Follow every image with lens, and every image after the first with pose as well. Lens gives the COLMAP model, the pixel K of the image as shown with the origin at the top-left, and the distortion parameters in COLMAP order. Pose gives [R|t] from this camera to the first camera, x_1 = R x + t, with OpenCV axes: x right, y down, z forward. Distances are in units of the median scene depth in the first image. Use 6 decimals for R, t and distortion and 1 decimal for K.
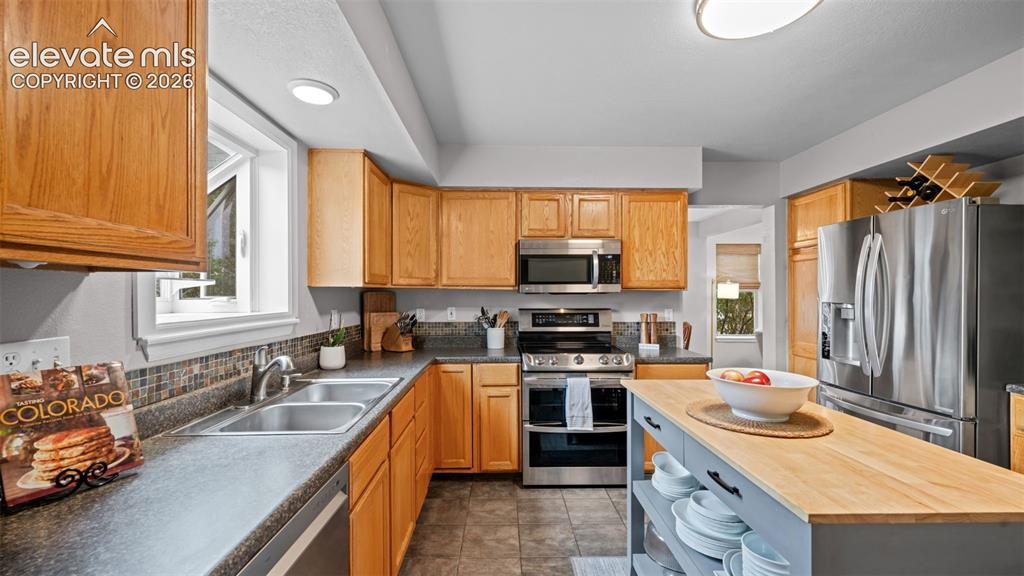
lens RADIAL K [[418.6, 0, 510.8], [0, 418.6, 294.5], [0, 0, 1]] dist [0.000357, -0.000938]
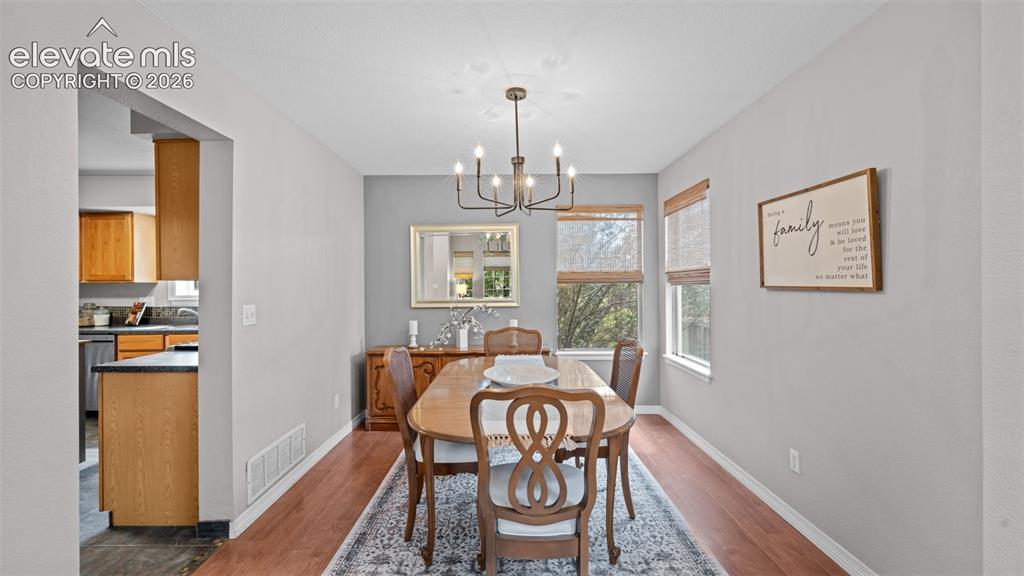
lens RADIAL K [[418.6, 0, 509.4], [0, 418.6, 287.2], [0, 0, 1]] dist [0.000357, -0.000938]
pose [[-0.023983, -0.000495, -0.999712, 1.140823], [0.005808, 0.999983, -0.000634, 0.006212], [0.999695, -0.005822, -0.023980, 1.649409]]
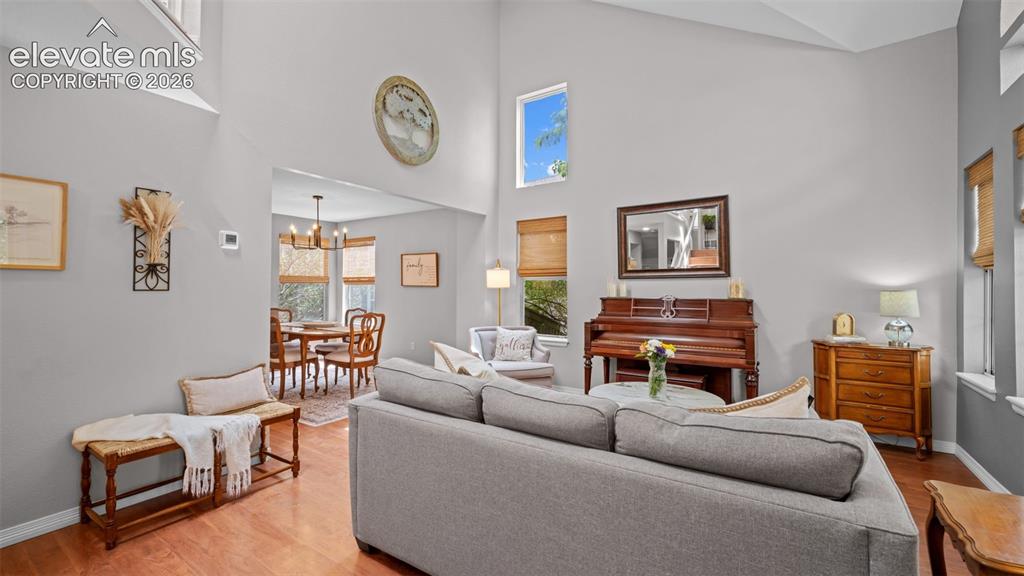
lens RADIAL K [[418.6, 0, 514.8], [0, 418.6, 277.9], [0, 0, 1]] dist [0.000357, -0.000938]
pose [[0.817175, -0.012349, -0.576258, 2.024628], [0.000193, 0.999776, -0.021151, 0.014273], [0.576390, 0.017173, 0.816994, 0.708022]]
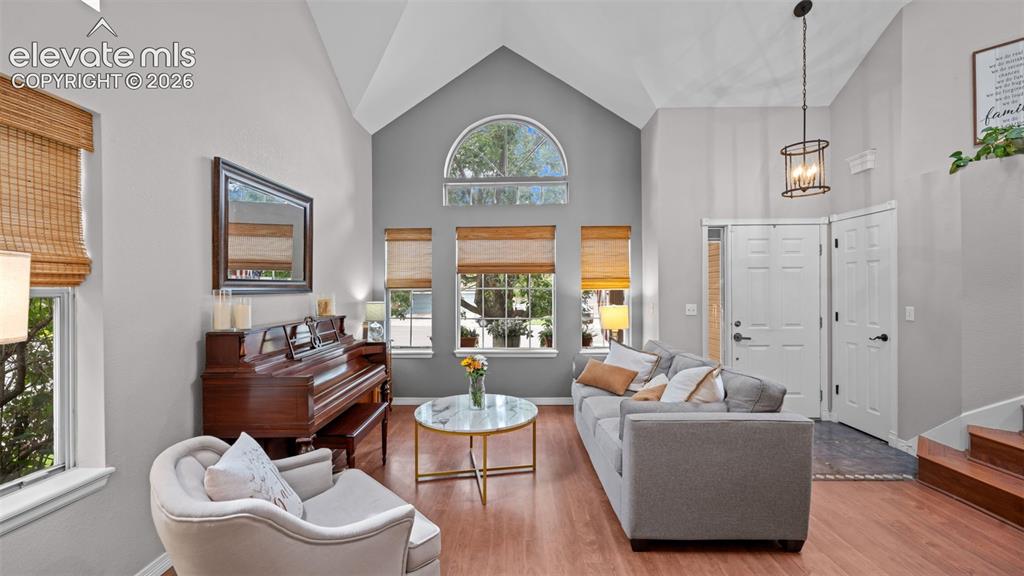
lens RADIAL K [[418.6, 0, 511.7], [0, 418.6, 287.0], [0, 0, 1]] dist [0.000357, -0.000938]
pose [[0.039525, 0.006910, 0.999195, 0.724373], [0.001438, 0.999975, -0.006972, -0.020535], [-0.999218, 0.001713, 0.039514, 1.551467]]
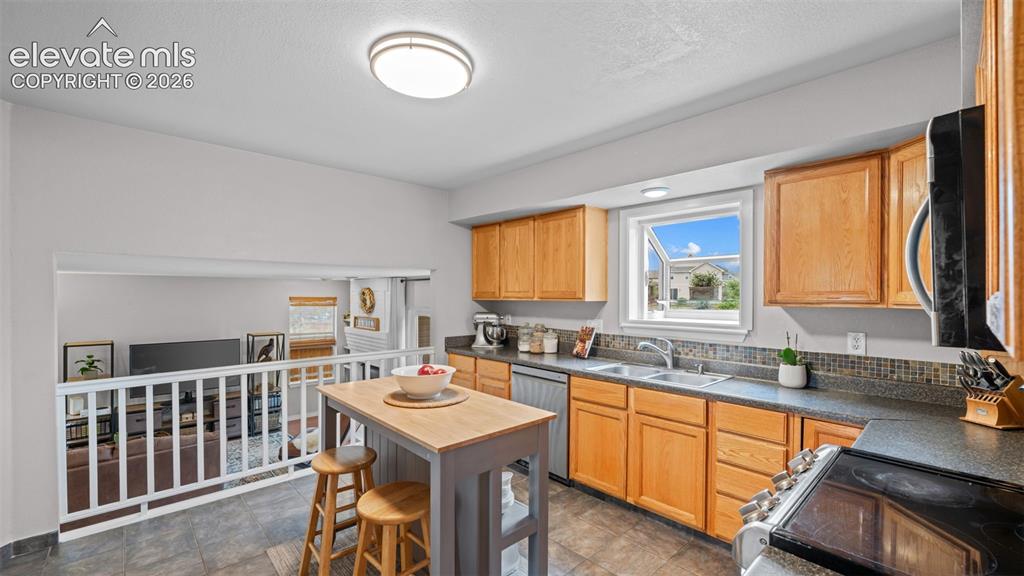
lens RADIAL K [[418.6, 0, 505.9], [0, 418.6, 296.3], [0, 0, 1]] dist [0.000357, -0.000938]
pose [[-0.760952, -0.000575, -0.648808, 0.580124], [-0.002734, 0.999994, 0.002321, -0.032481], [0.648803, 0.003539, -0.760949, 1.009521]]
